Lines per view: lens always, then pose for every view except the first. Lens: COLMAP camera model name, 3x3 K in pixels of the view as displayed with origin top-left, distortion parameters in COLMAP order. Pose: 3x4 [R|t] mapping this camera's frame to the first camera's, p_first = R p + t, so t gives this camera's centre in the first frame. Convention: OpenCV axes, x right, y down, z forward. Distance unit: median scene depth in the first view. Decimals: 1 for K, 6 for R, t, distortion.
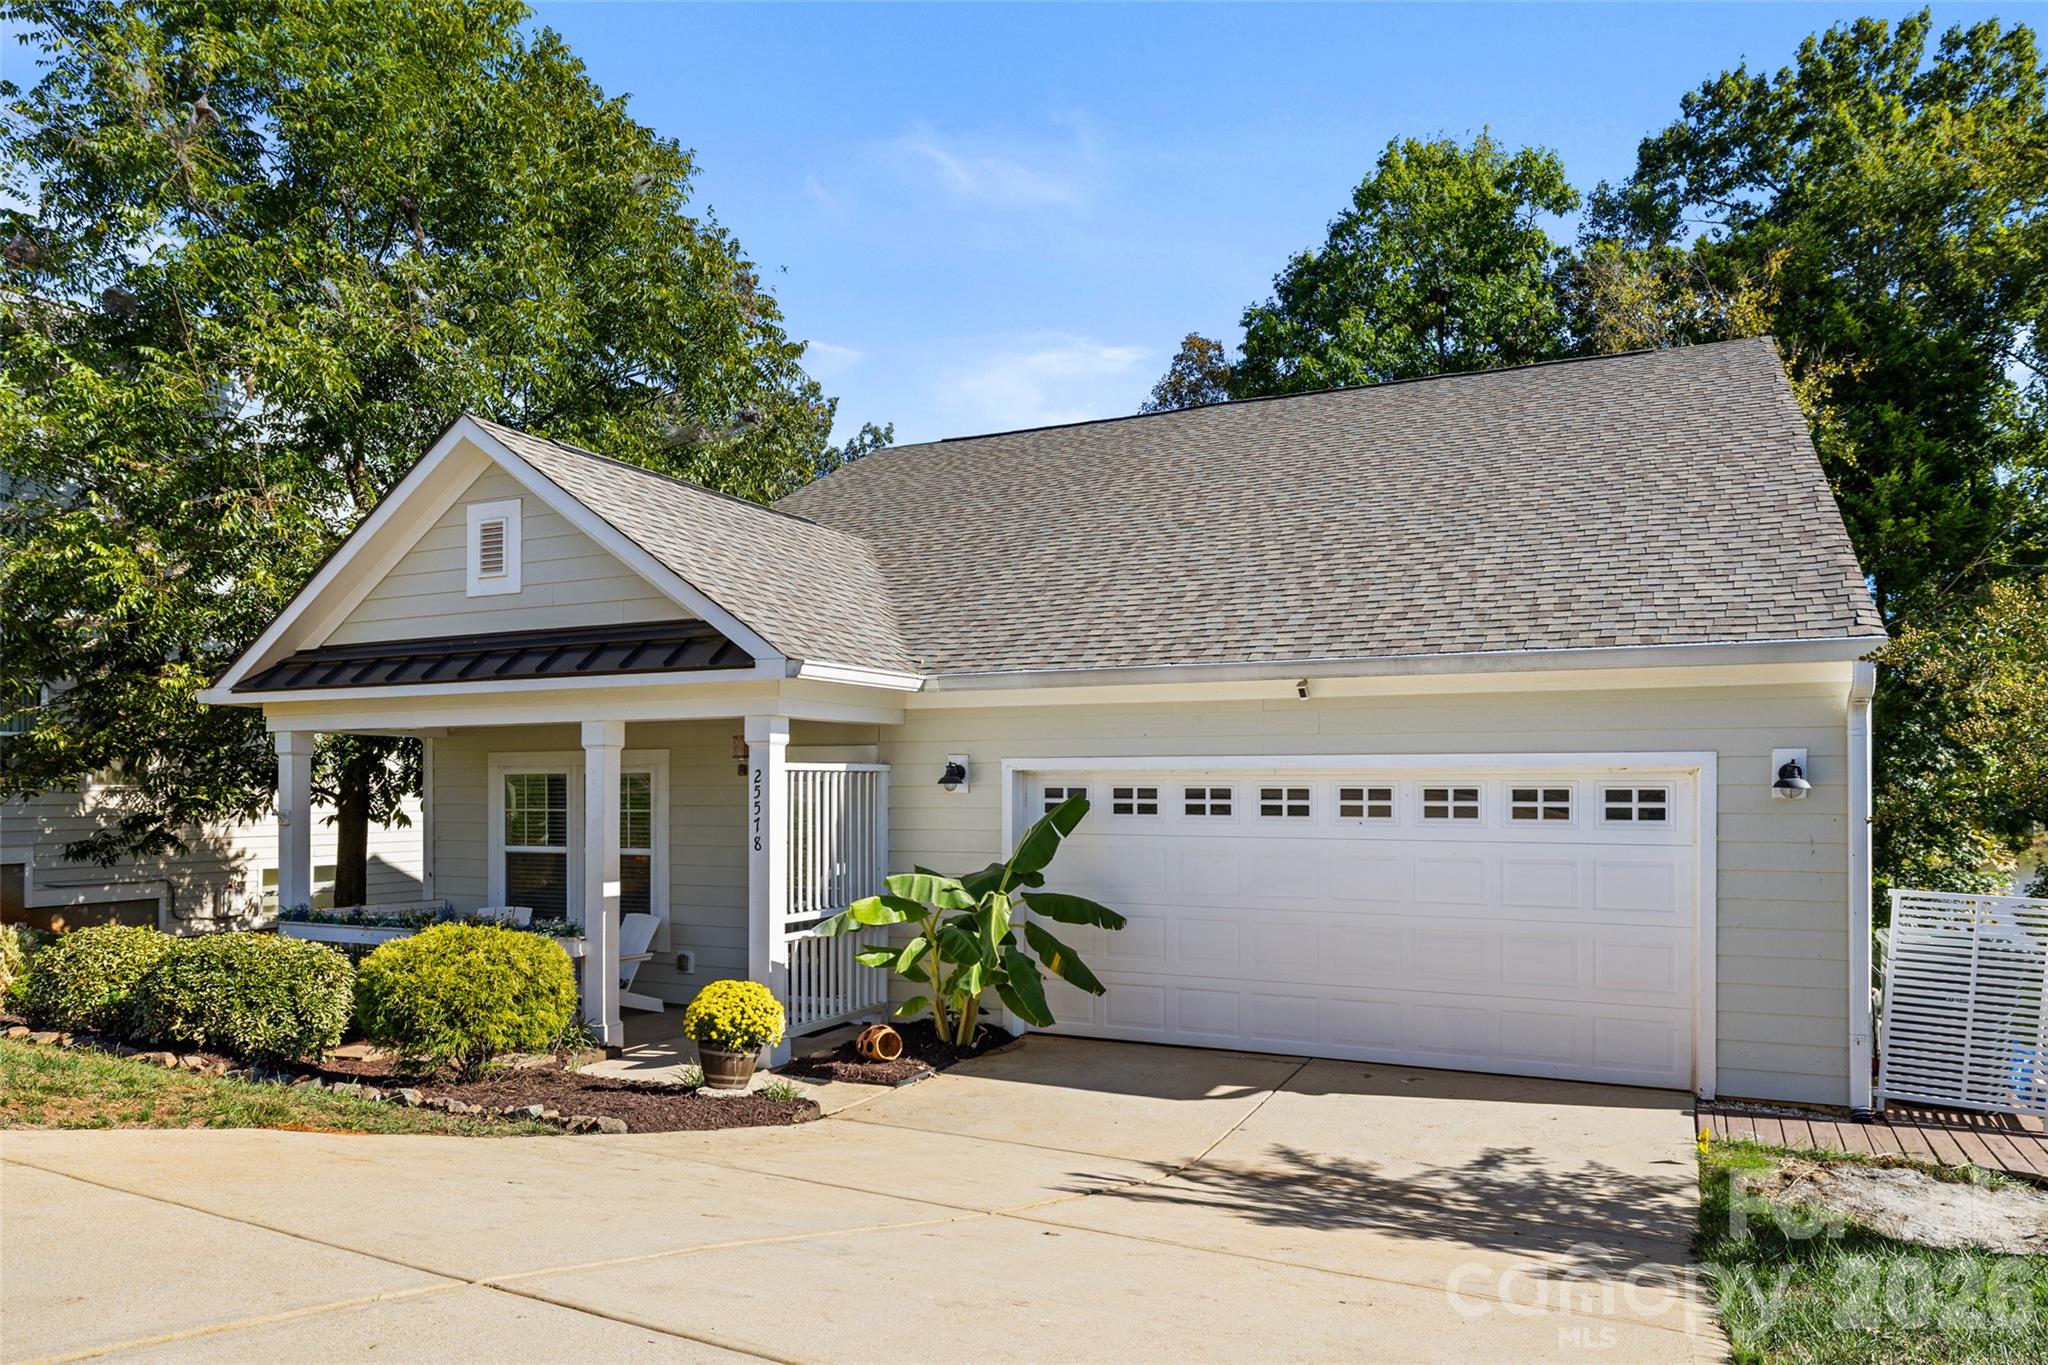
lens RADIAL K [[1349.9, 0, 1024.0], [0, 1349.9, 682.5], [0, 0, 1]] dist [0.002415, -0.002788]
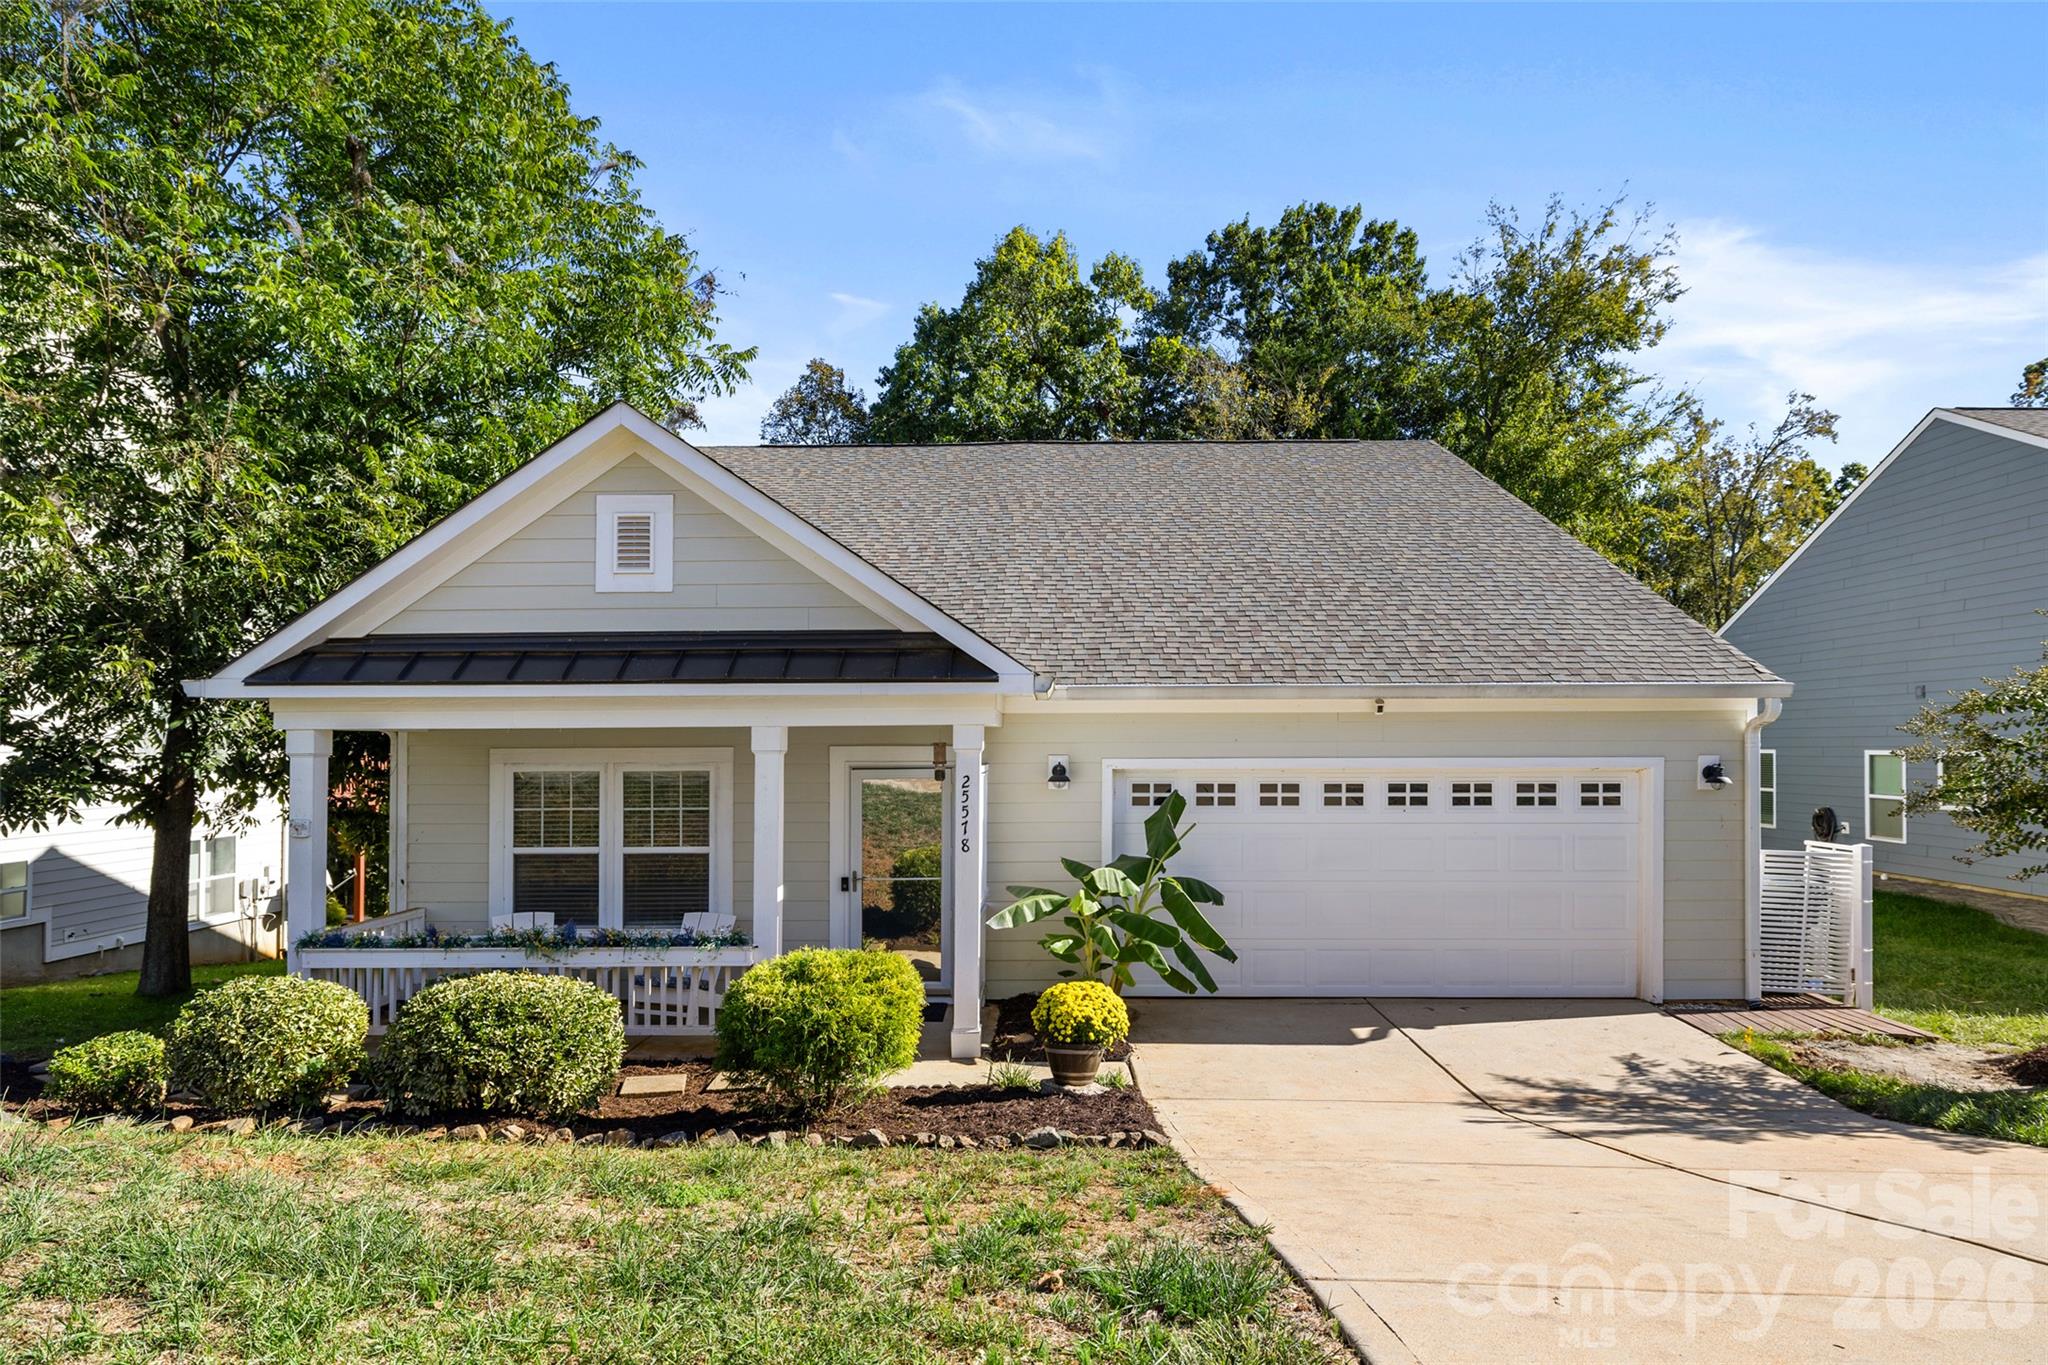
lens RADIAL K [[1151.7, 0, 1022.2], [0, 1151.7, 653.6], [0, 0, 1]] dist [-0.000719, -0.000321]
pose [[0.906815, 0.029740, 0.420479, -0.535606], [-0.029445, 0.999541, -0.007194, -0.025713], [-0.420500, -0.005858, 0.907274, 0.160399]]
